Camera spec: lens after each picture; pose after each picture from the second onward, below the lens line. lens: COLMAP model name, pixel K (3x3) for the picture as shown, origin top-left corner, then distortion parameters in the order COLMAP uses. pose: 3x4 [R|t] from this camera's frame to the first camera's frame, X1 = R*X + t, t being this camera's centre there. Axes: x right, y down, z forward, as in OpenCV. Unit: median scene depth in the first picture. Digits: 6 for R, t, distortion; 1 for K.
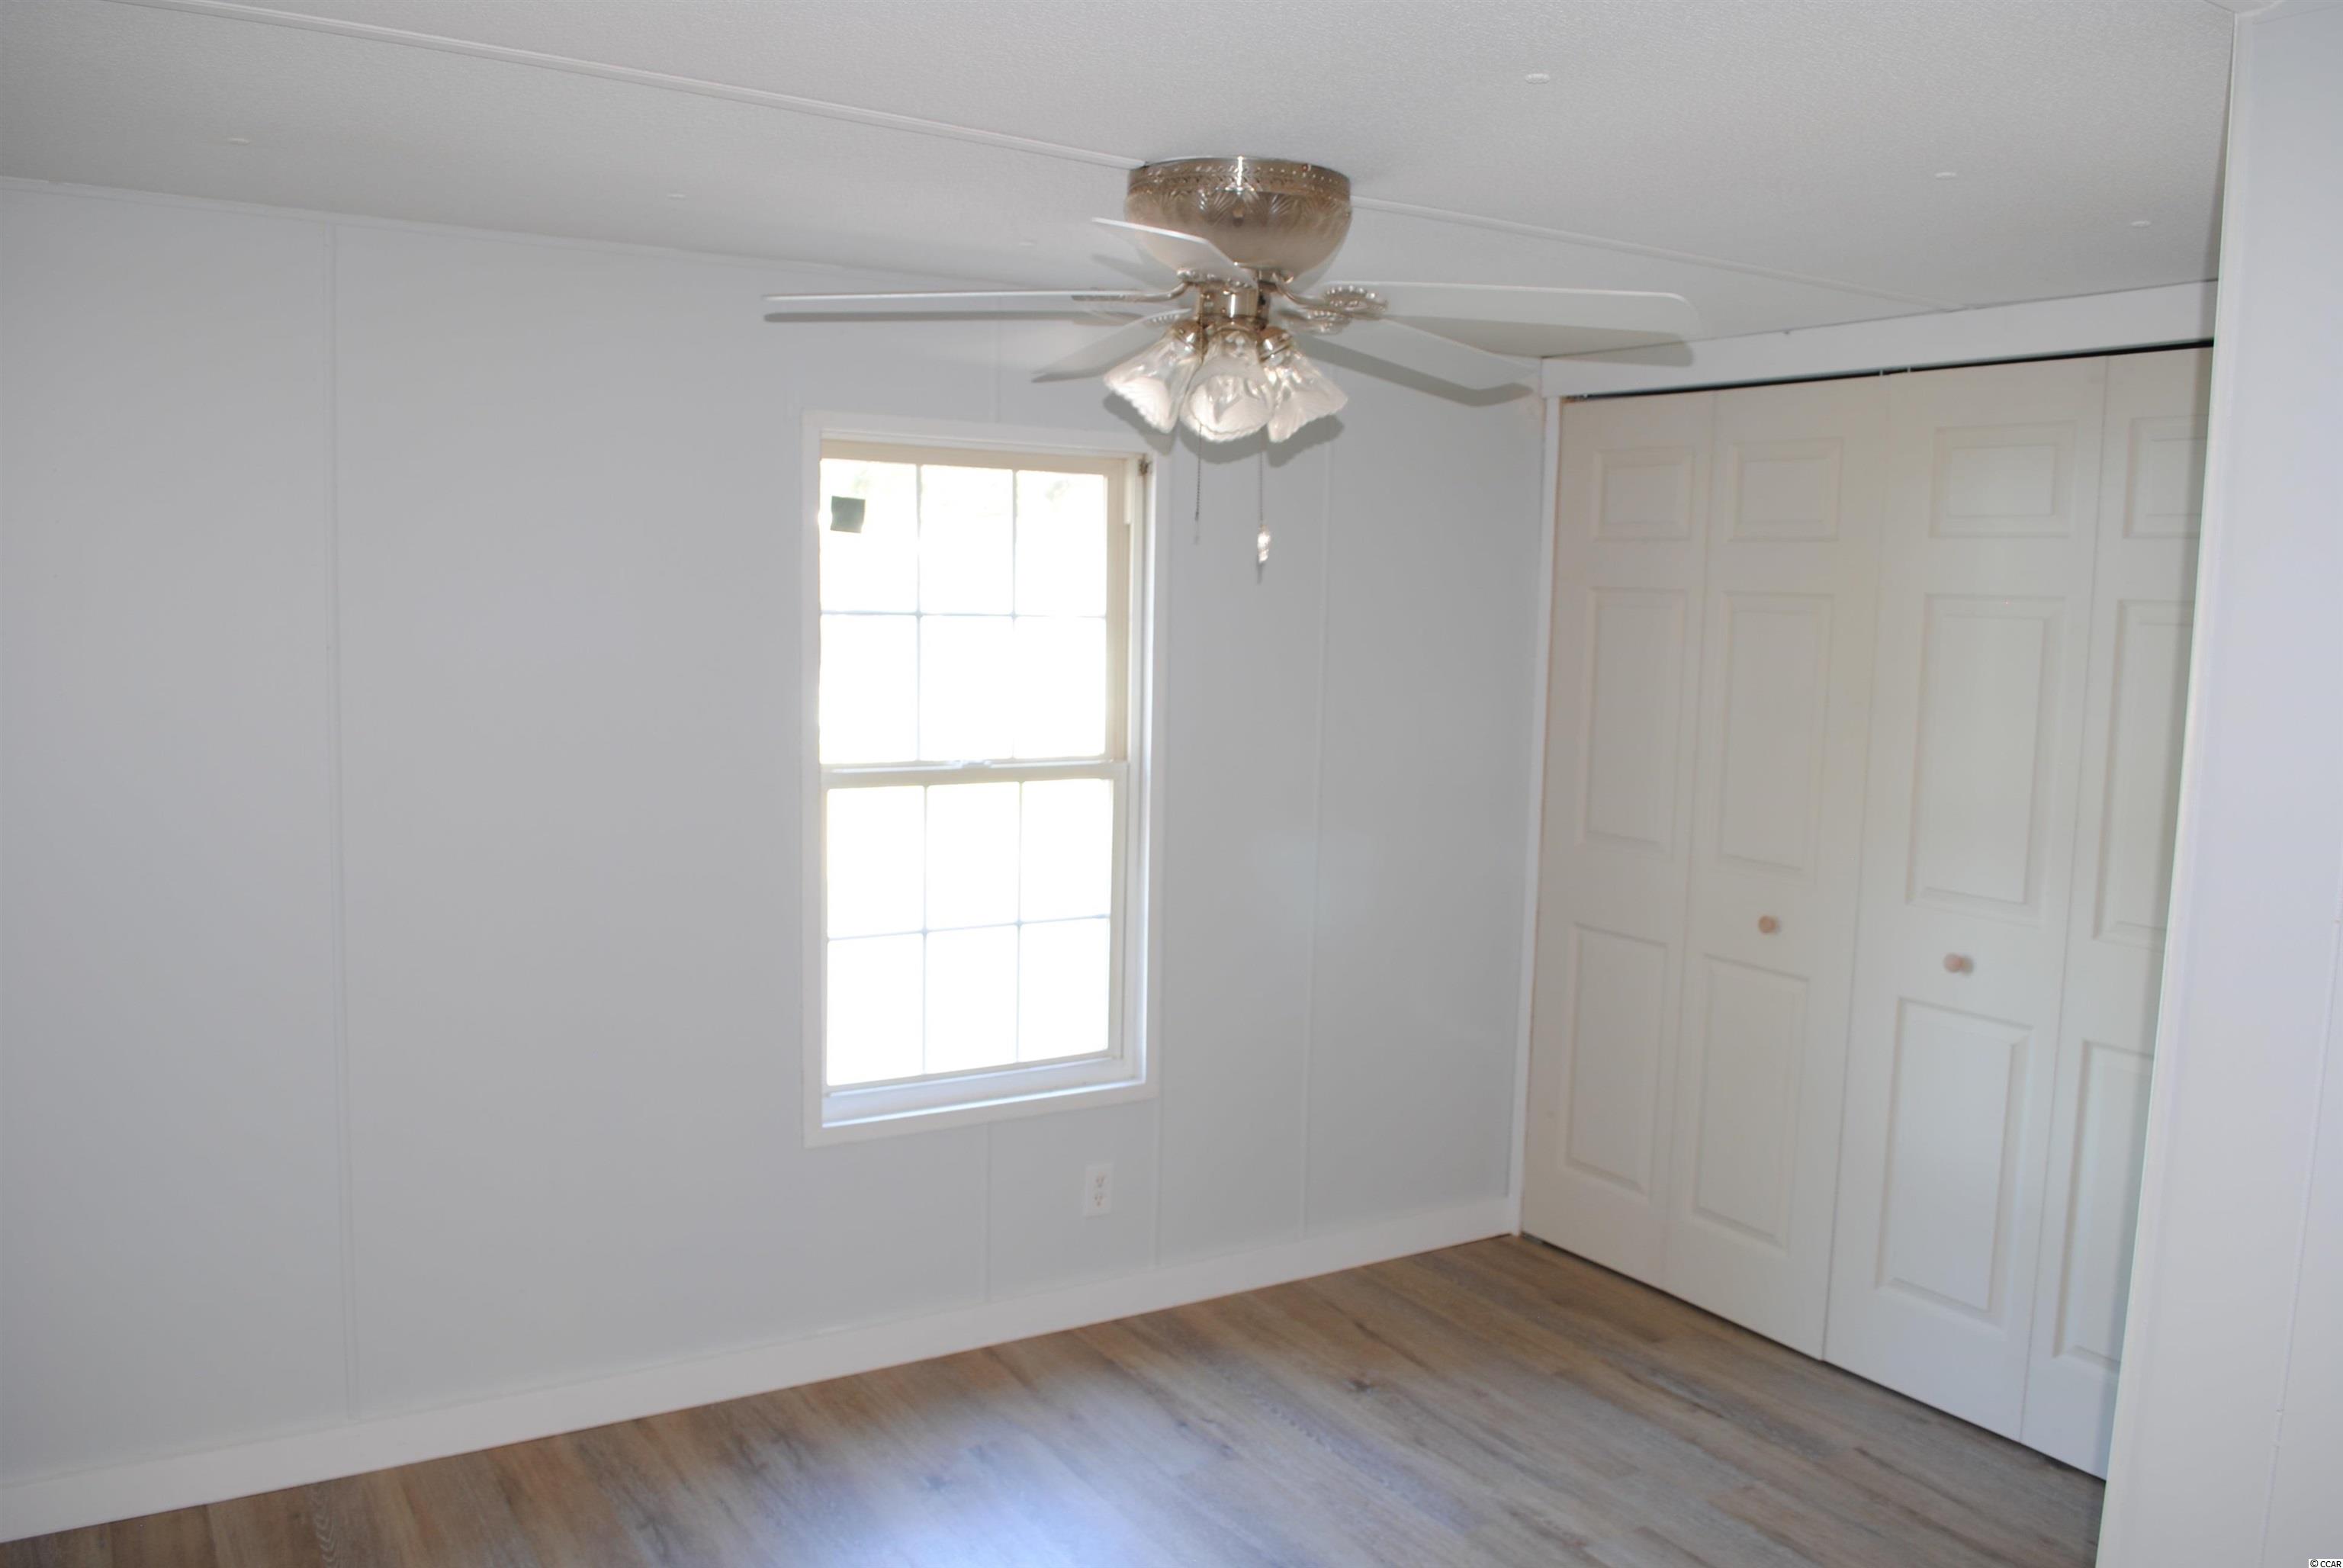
lens RADIAL K [[1849.8, 0, 1171.2], [0, 1849.8, 765.6], [0, 0, 1]] dist [-0.065290, 0.000780]
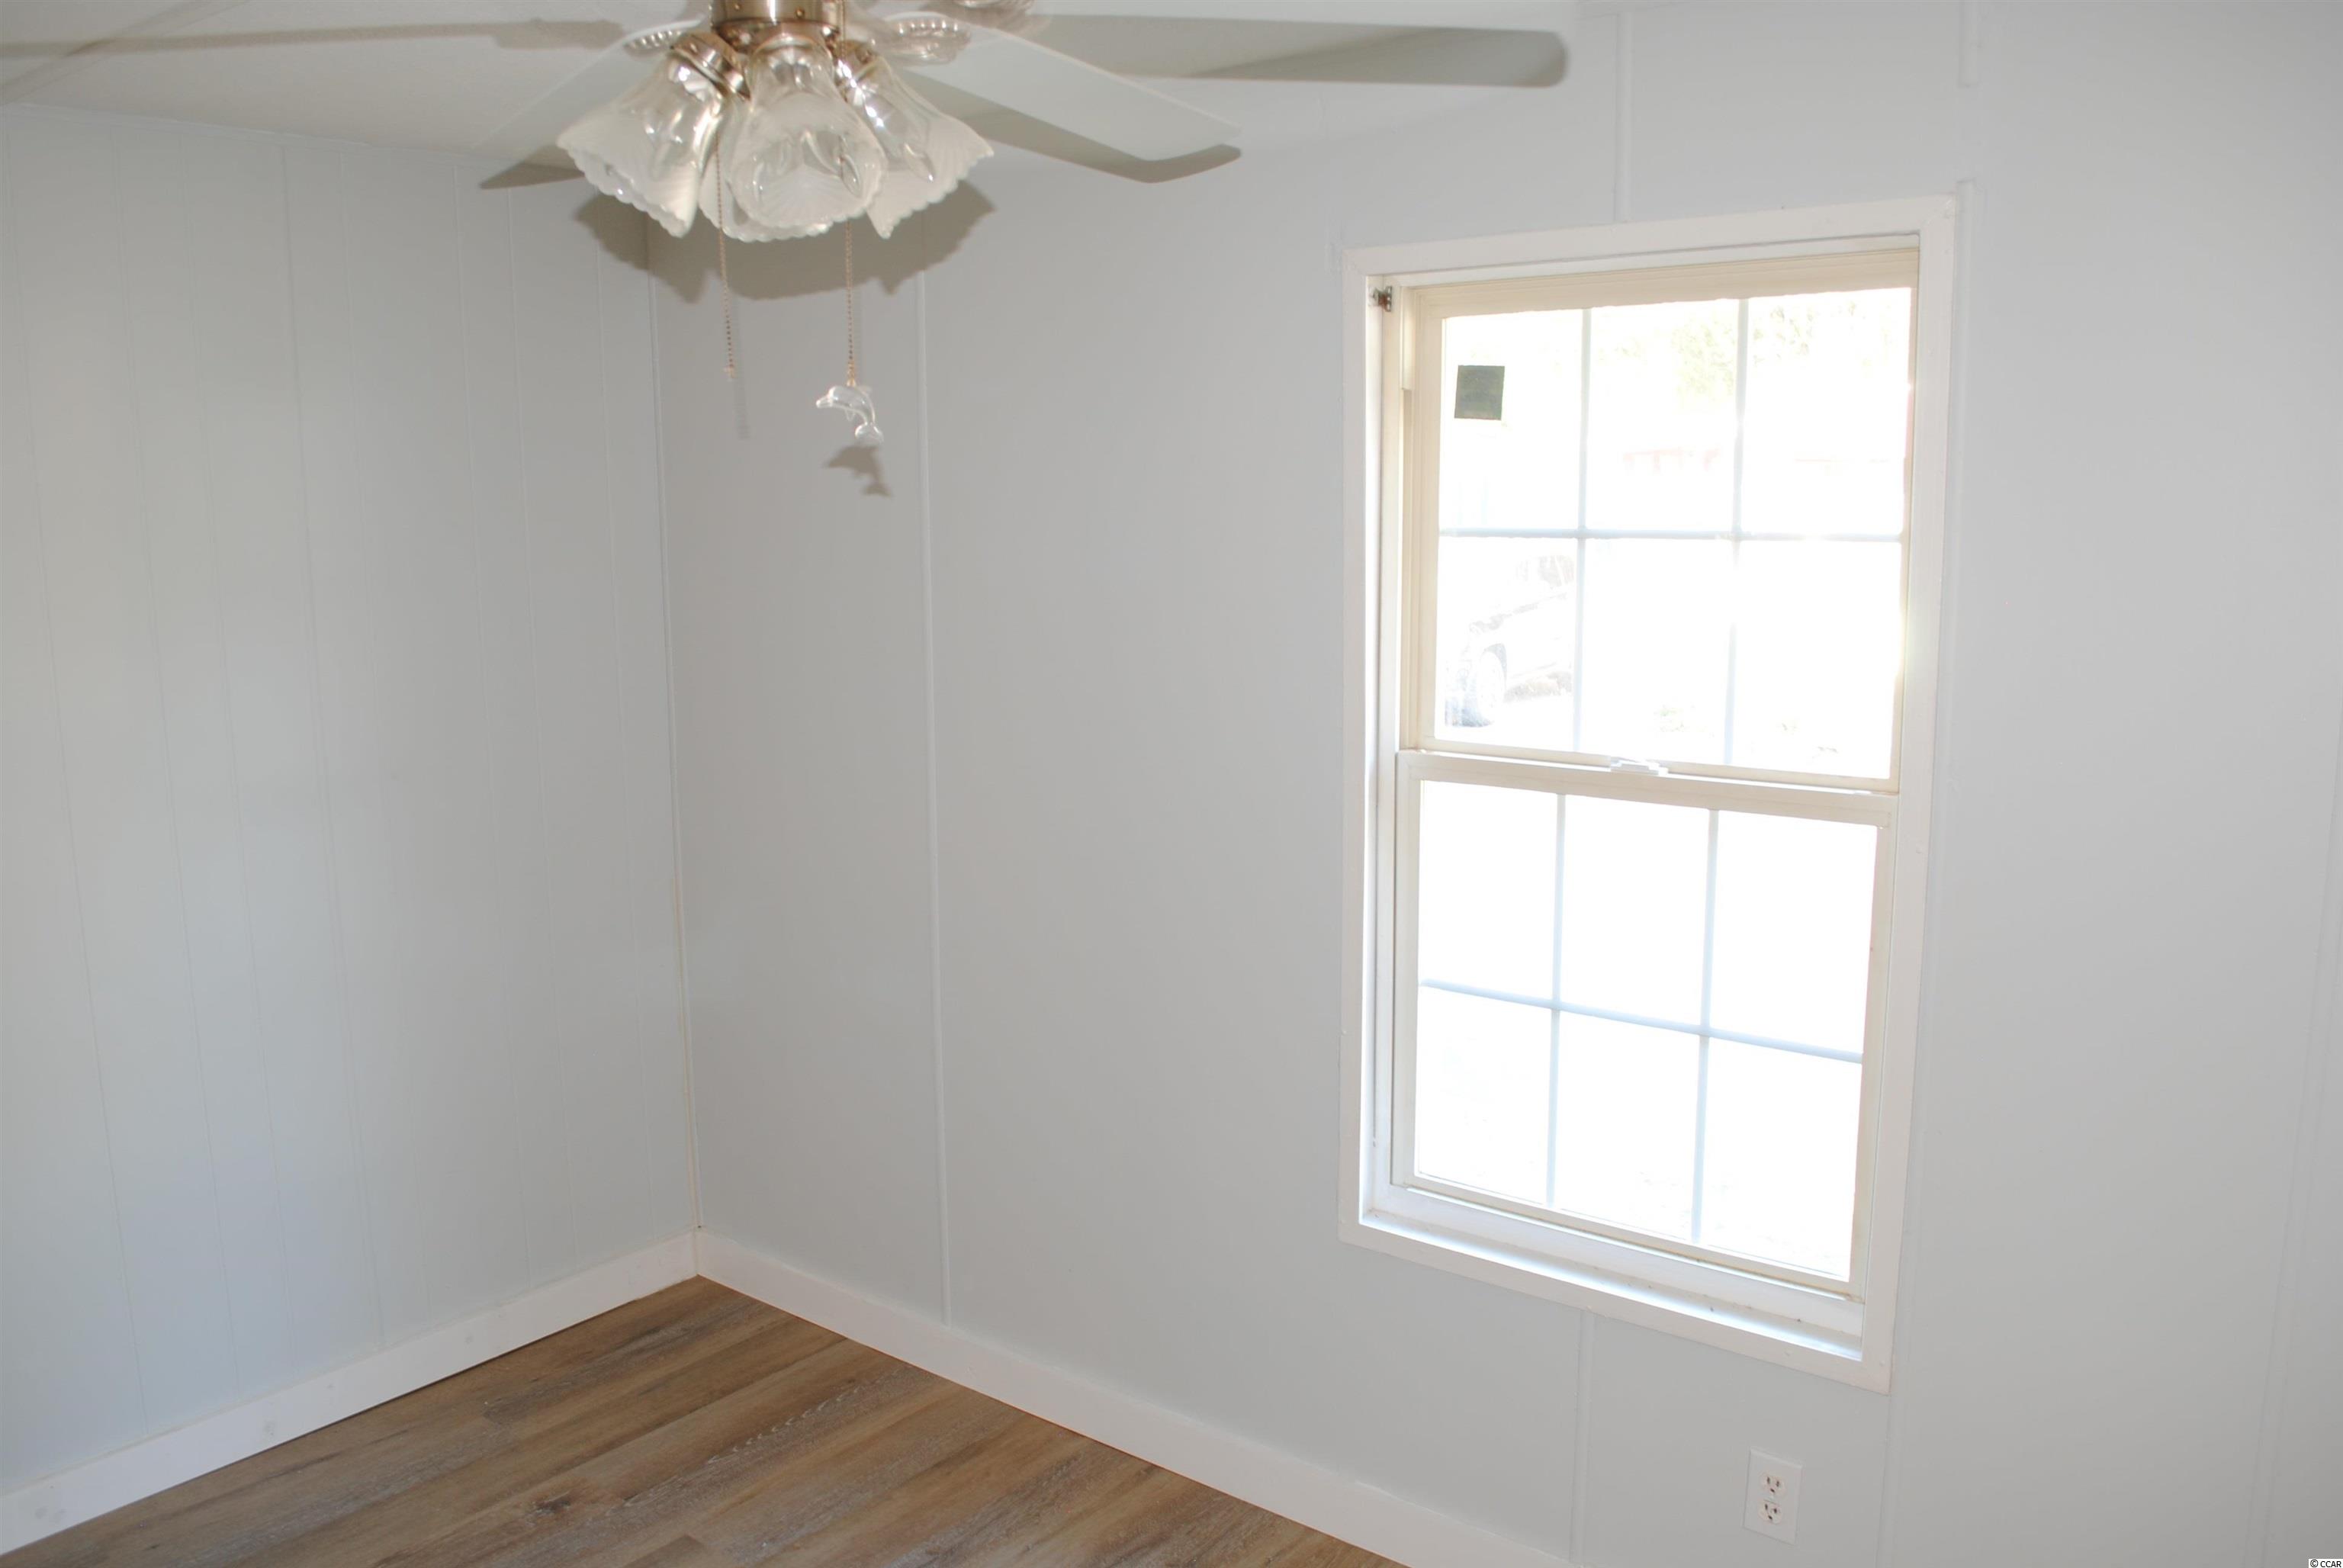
lens RADIAL K [[1849.8, 0, 1171.2], [0, 1849.8, 765.6], [0, 0, 1]] dist [-0.065290, 0.000780]
pose [[0.335003, 0.117269, -0.934891, 0.456723], [-0.070520, 0.992562, 0.099234, -0.056463], [0.939574, 0.032685, 0.340781, 0.654446]]
